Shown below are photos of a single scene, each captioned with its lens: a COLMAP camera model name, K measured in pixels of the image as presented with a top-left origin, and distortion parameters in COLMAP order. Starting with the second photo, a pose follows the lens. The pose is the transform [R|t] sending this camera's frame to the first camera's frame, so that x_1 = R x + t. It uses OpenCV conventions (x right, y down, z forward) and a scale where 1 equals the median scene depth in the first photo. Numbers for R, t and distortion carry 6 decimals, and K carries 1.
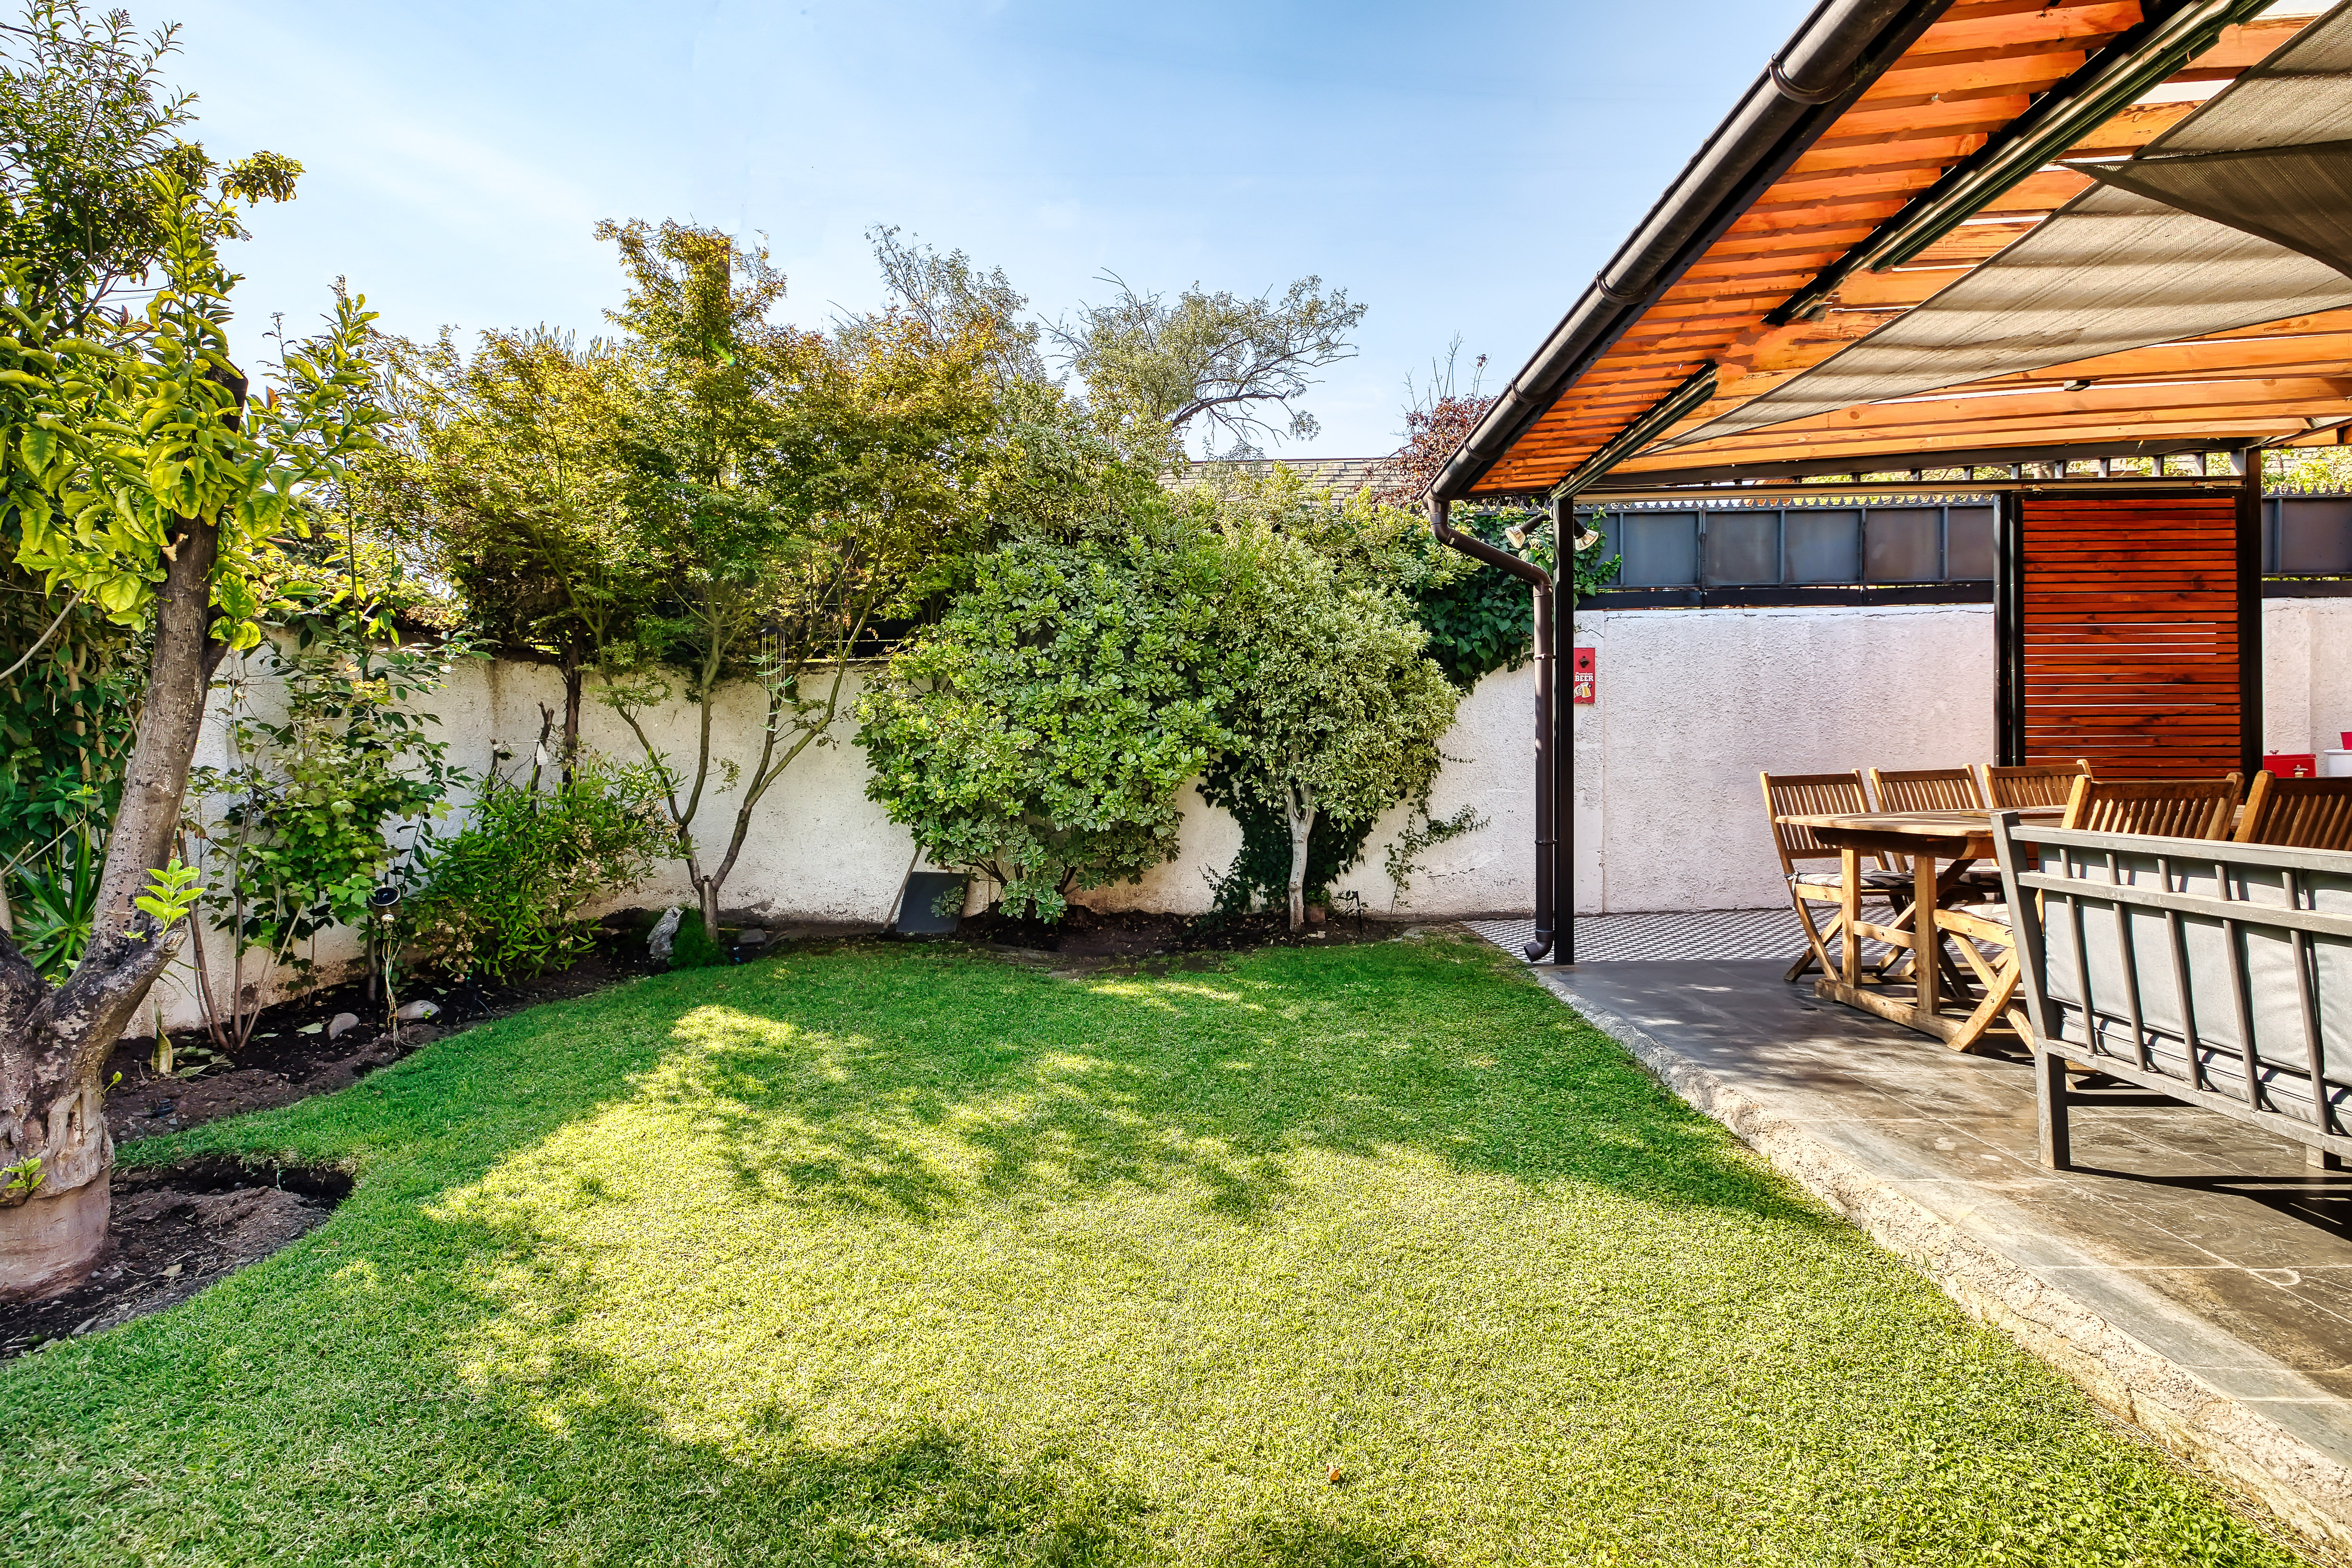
lens RADIAL K [[1001.1, 0, 1154.6], [0, 1001.1, 766.4], [0, 0, 1]] dist [0.002947, 0.000198]
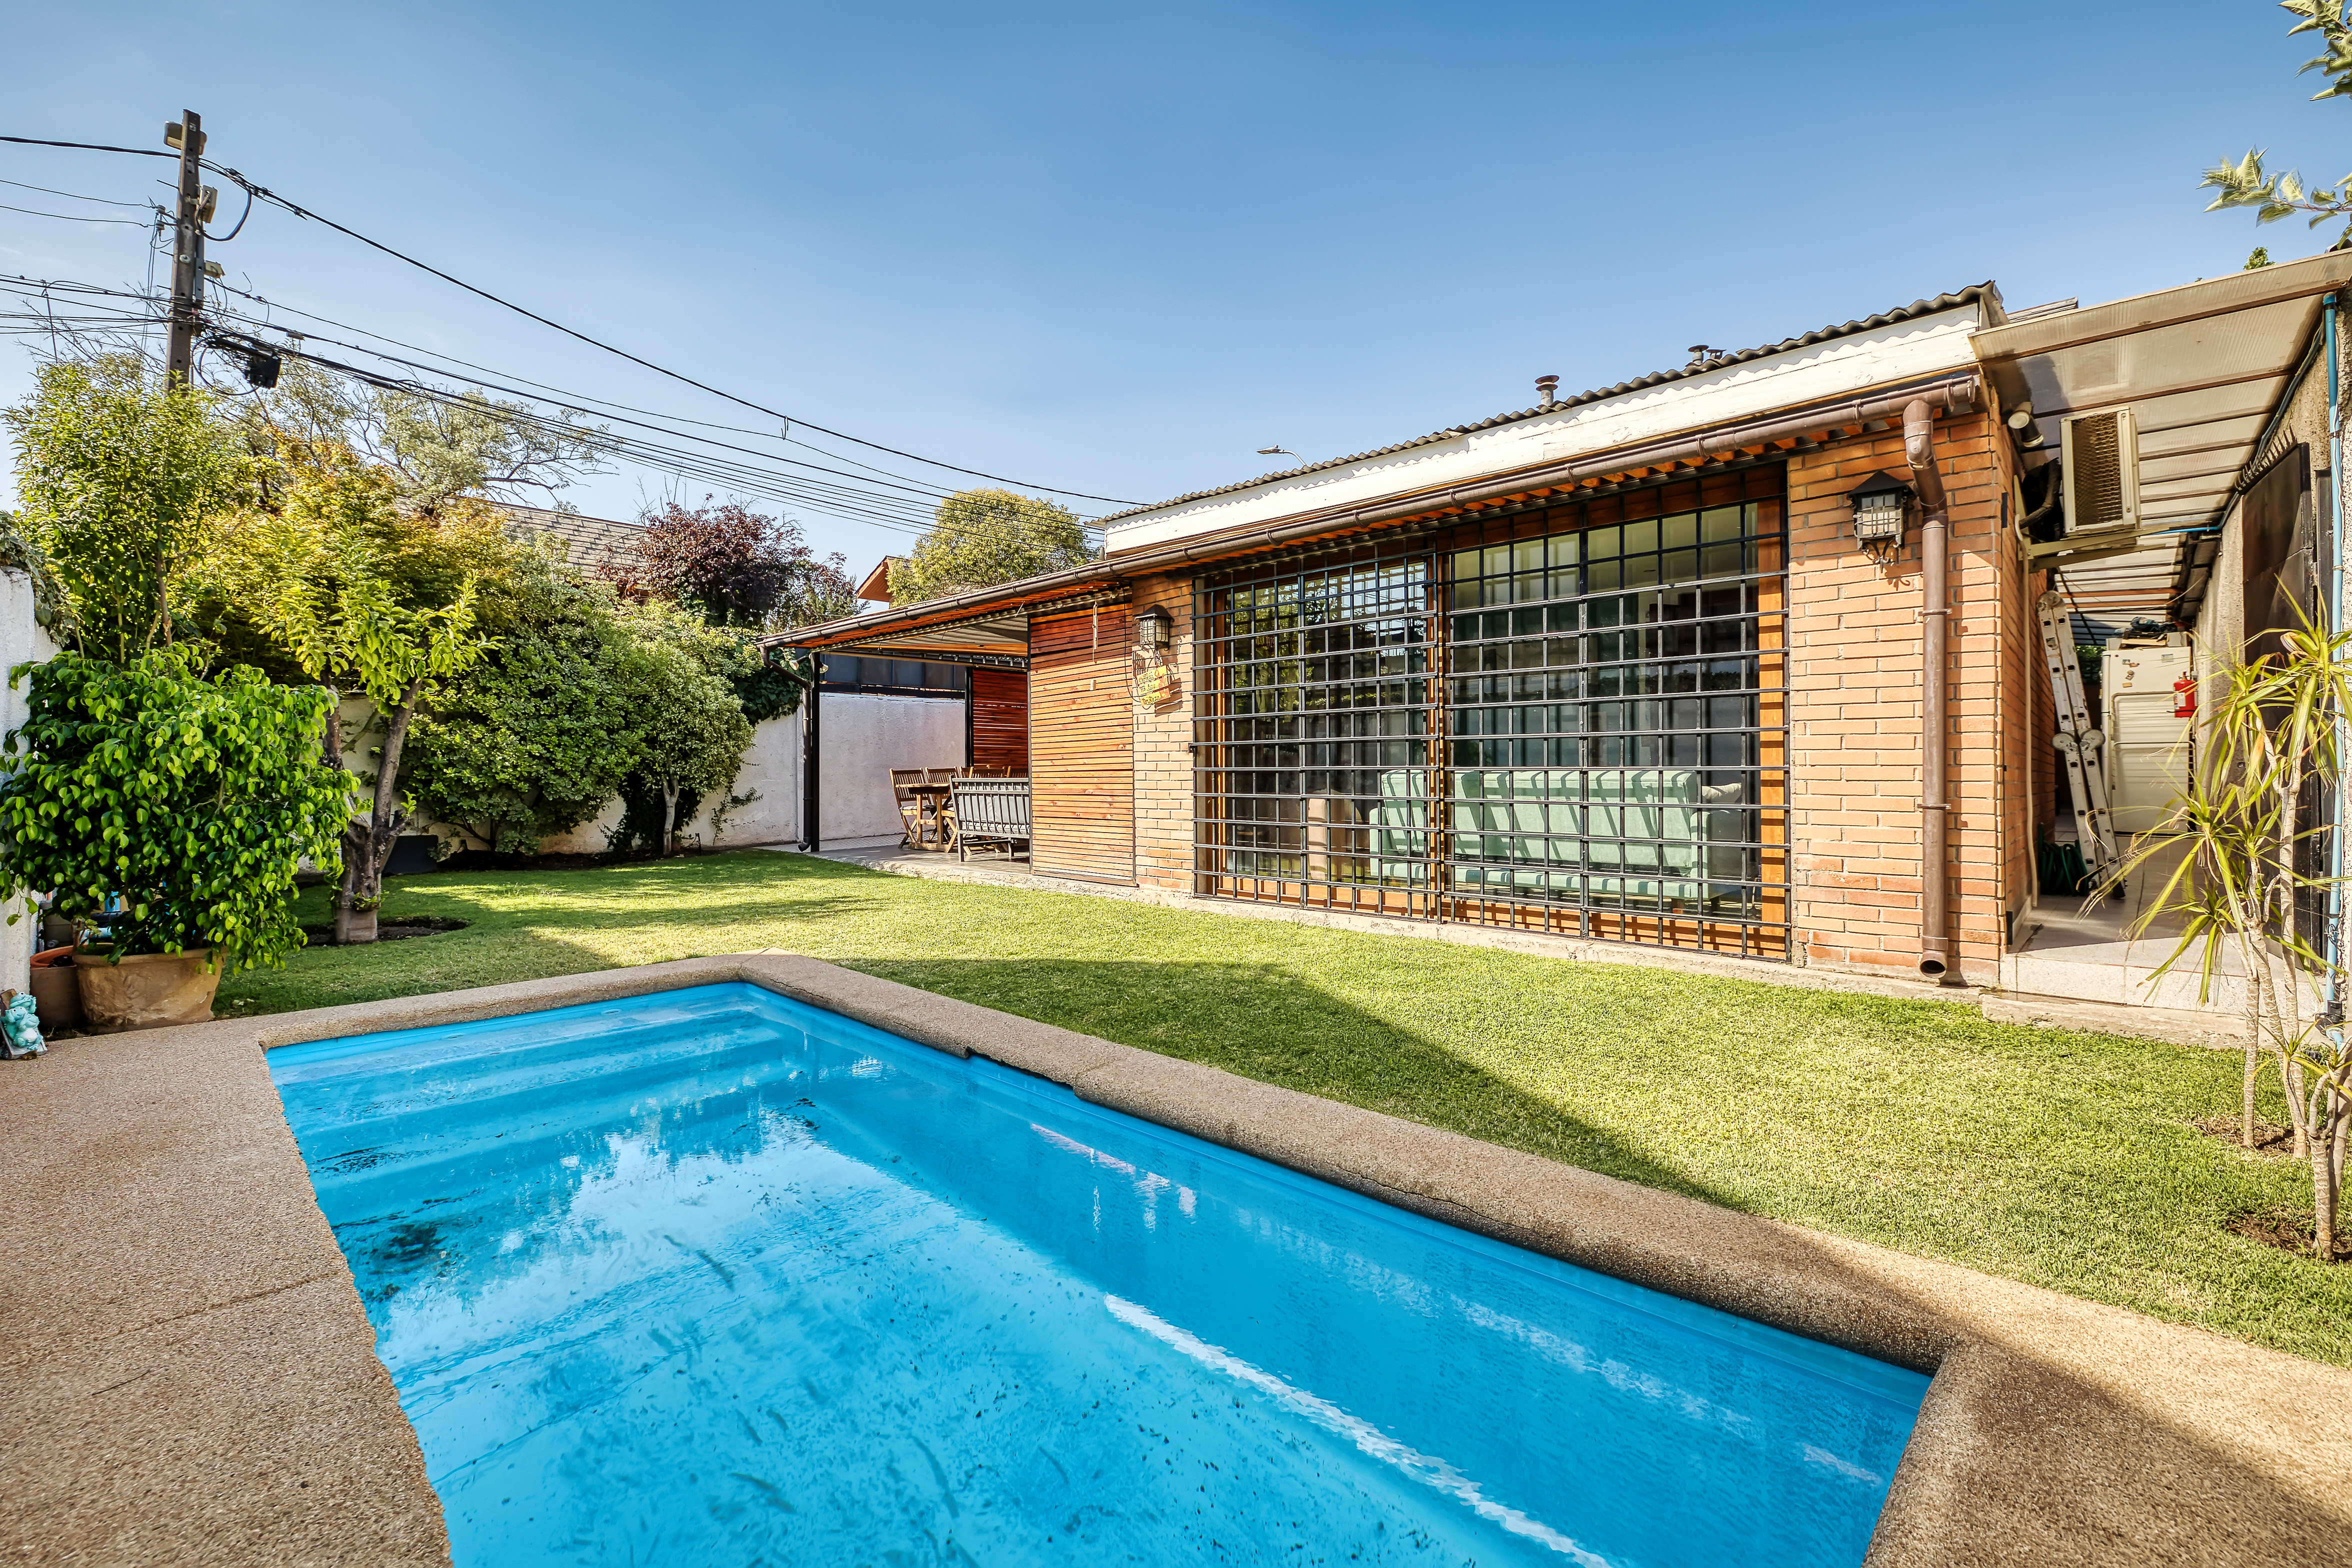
lens RADIAL K [[1001.1, 0, 1164.2], [0, 1001.1, 774.8], [0, 0, 1]] dist [0.002947, 0.000198]
pose [[0.664280, 0.000841, 0.747483, -0.928735], [0.003204, 0.999987, -0.003972, 0.037379], [-0.747477, 0.005033, 0.664269, -1.351134]]
